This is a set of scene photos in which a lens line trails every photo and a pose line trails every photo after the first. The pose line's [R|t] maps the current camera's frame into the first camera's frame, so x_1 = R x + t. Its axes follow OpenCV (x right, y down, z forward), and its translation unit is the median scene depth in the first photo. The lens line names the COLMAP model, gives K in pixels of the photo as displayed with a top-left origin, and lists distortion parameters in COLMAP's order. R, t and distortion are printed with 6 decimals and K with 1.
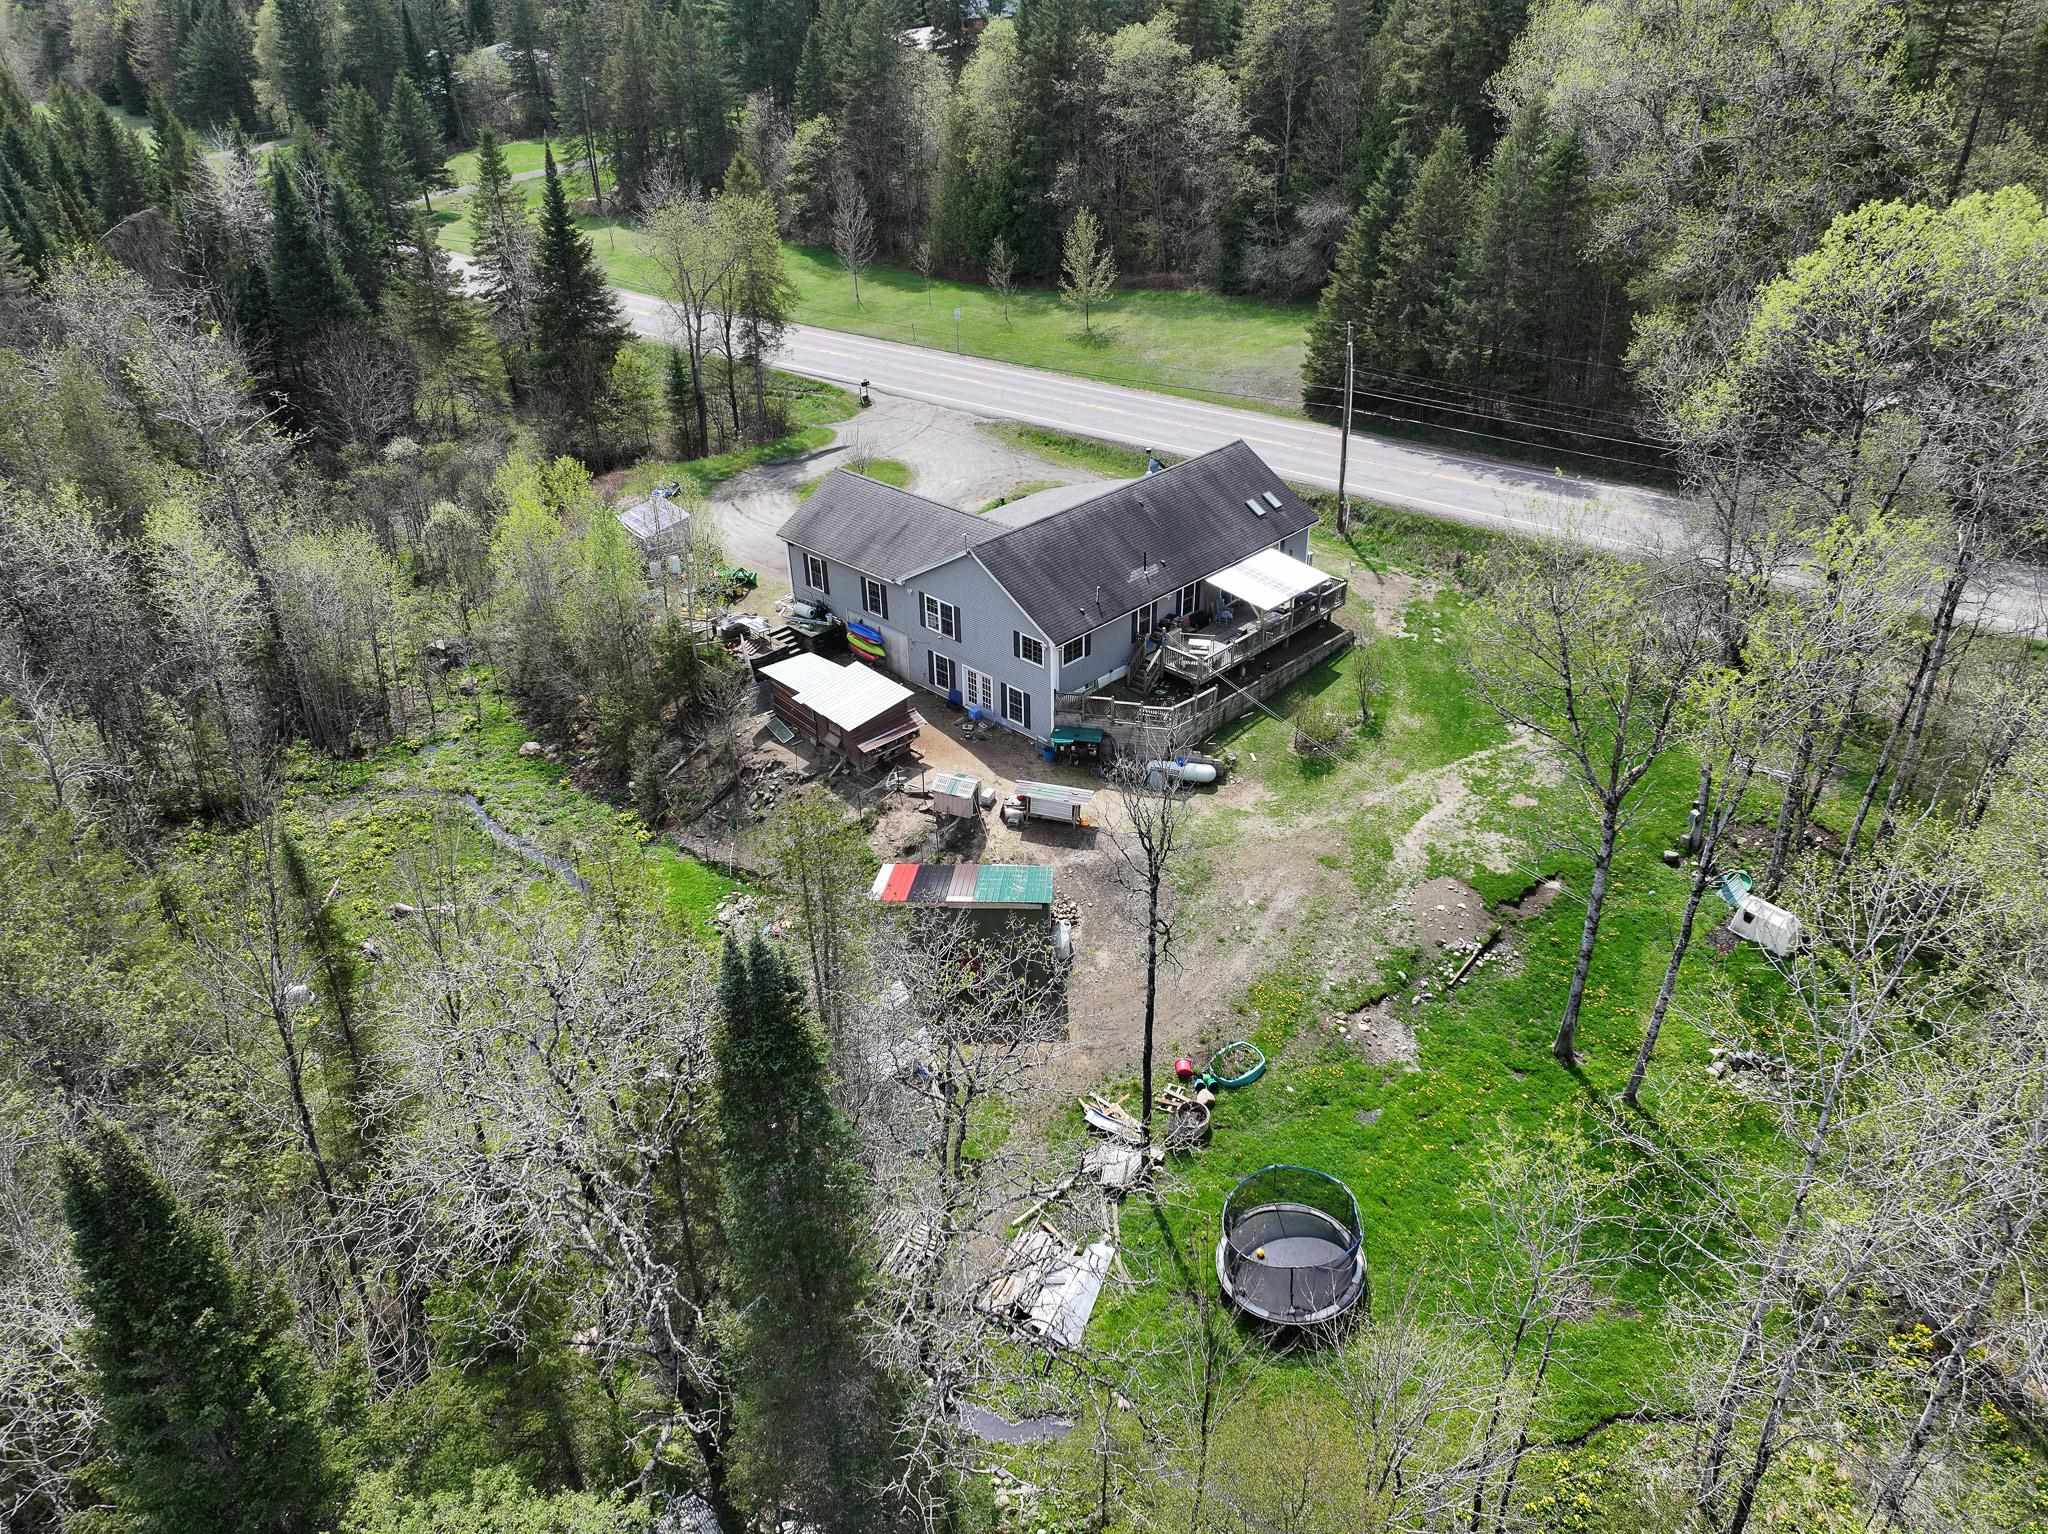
lens RADIAL K [[1451.1, 0, 1024.0], [0, 1451.1, 767.0], [0, 0, 1]] dist [-0.004332, 0.021944]
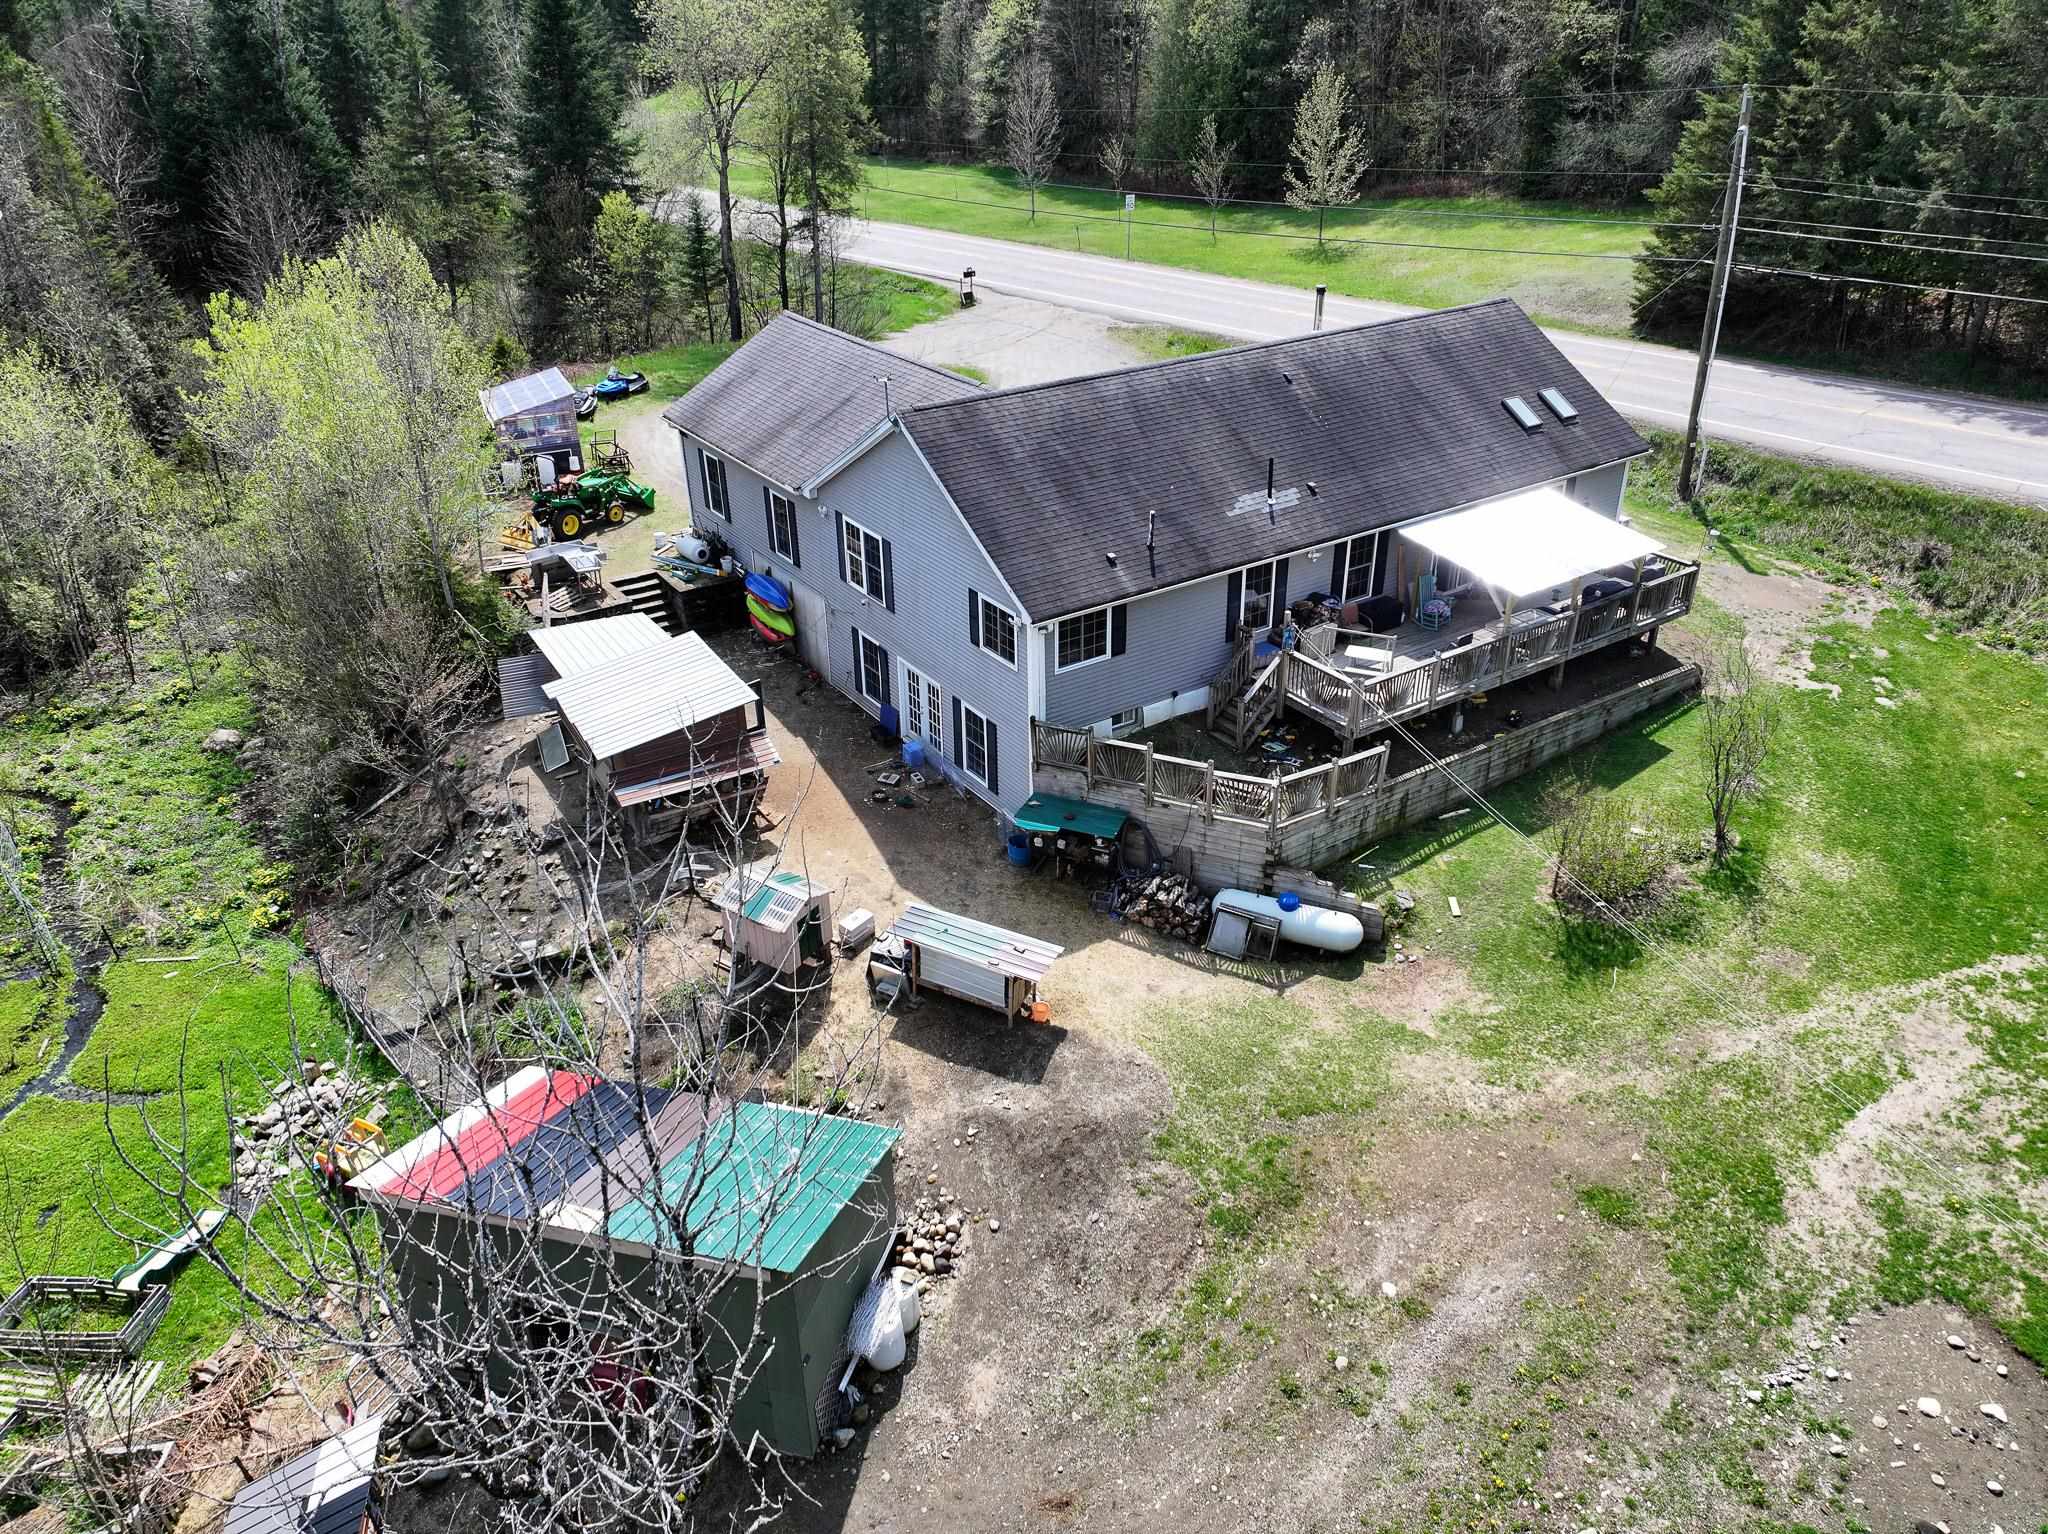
lens RADIAL K [[1451.8, 0, 1024.0], [0, 1451.8, 767.0], [0, 0, 1]] dist [0.016598, 0.005178]
pose [[0.978914, 0.101269, -0.177402, 0.098271], [-0.107339, 0.993910, -0.024937, -0.023669], [0.173796, 0.043453, 0.983823, 0.504111]]
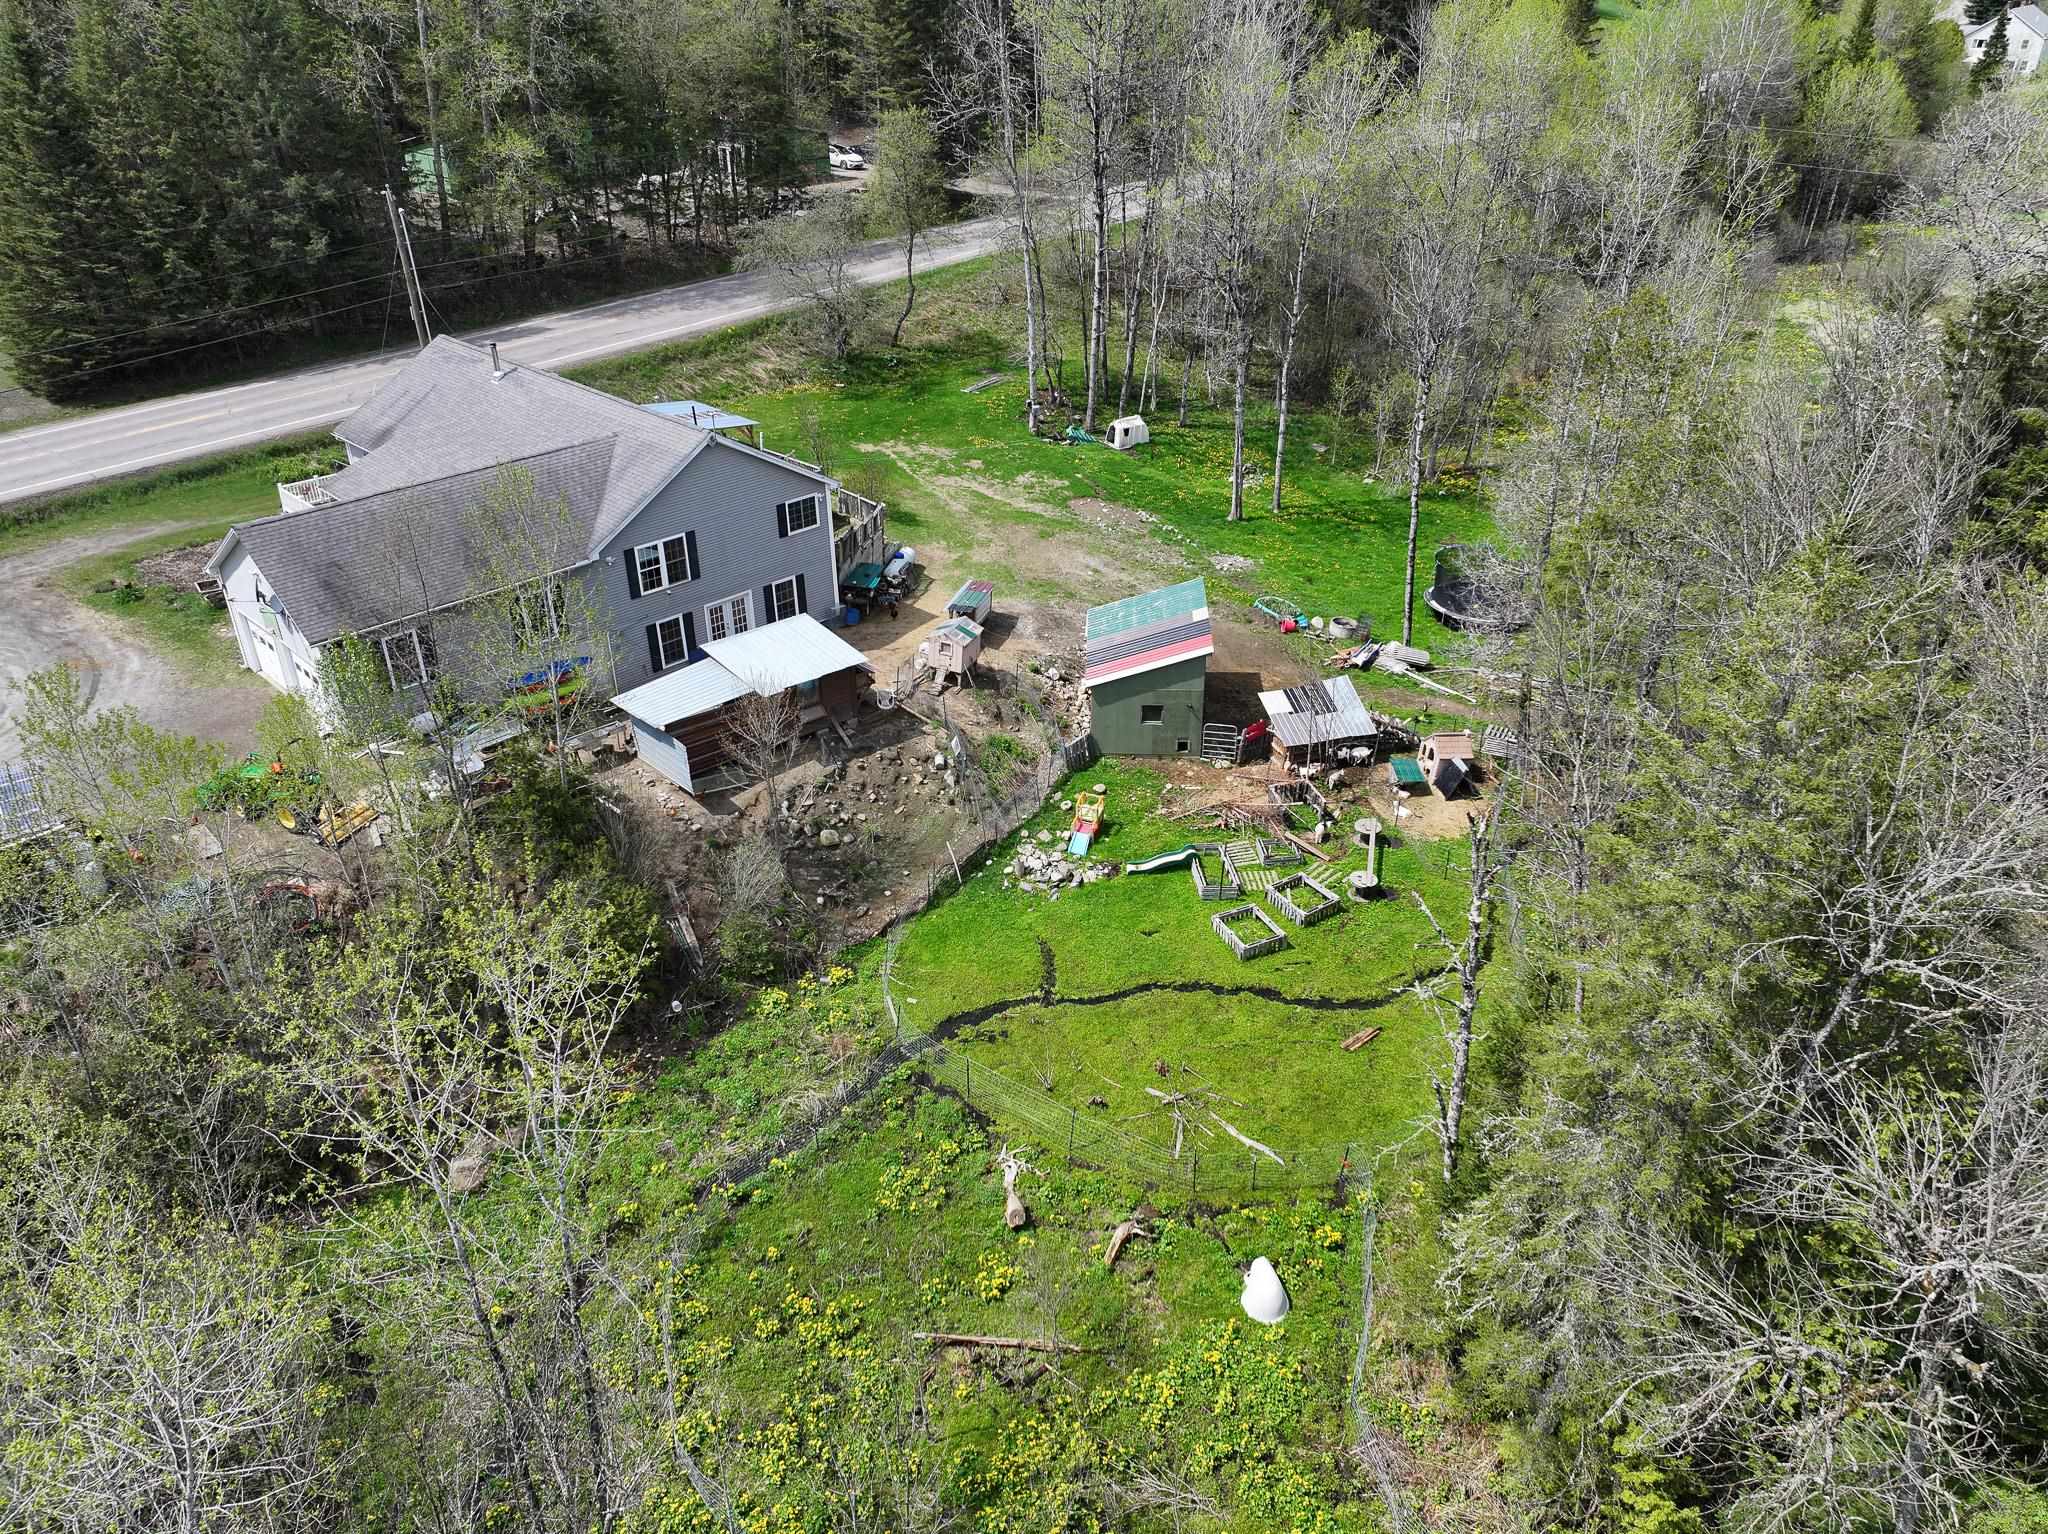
lens RADIAL K [[1451.1, 0, 1024.0], [0, 1451.1, 767.0], [0, 0, 1]] dist [-0.004332, 0.021944]
pose [[0.003205, -0.479052, 0.877781, -0.761238], [0.509173, 0.756259, 0.410872, -0.237206], [-0.860658, 0.445625, 0.246344, 0.710342]]
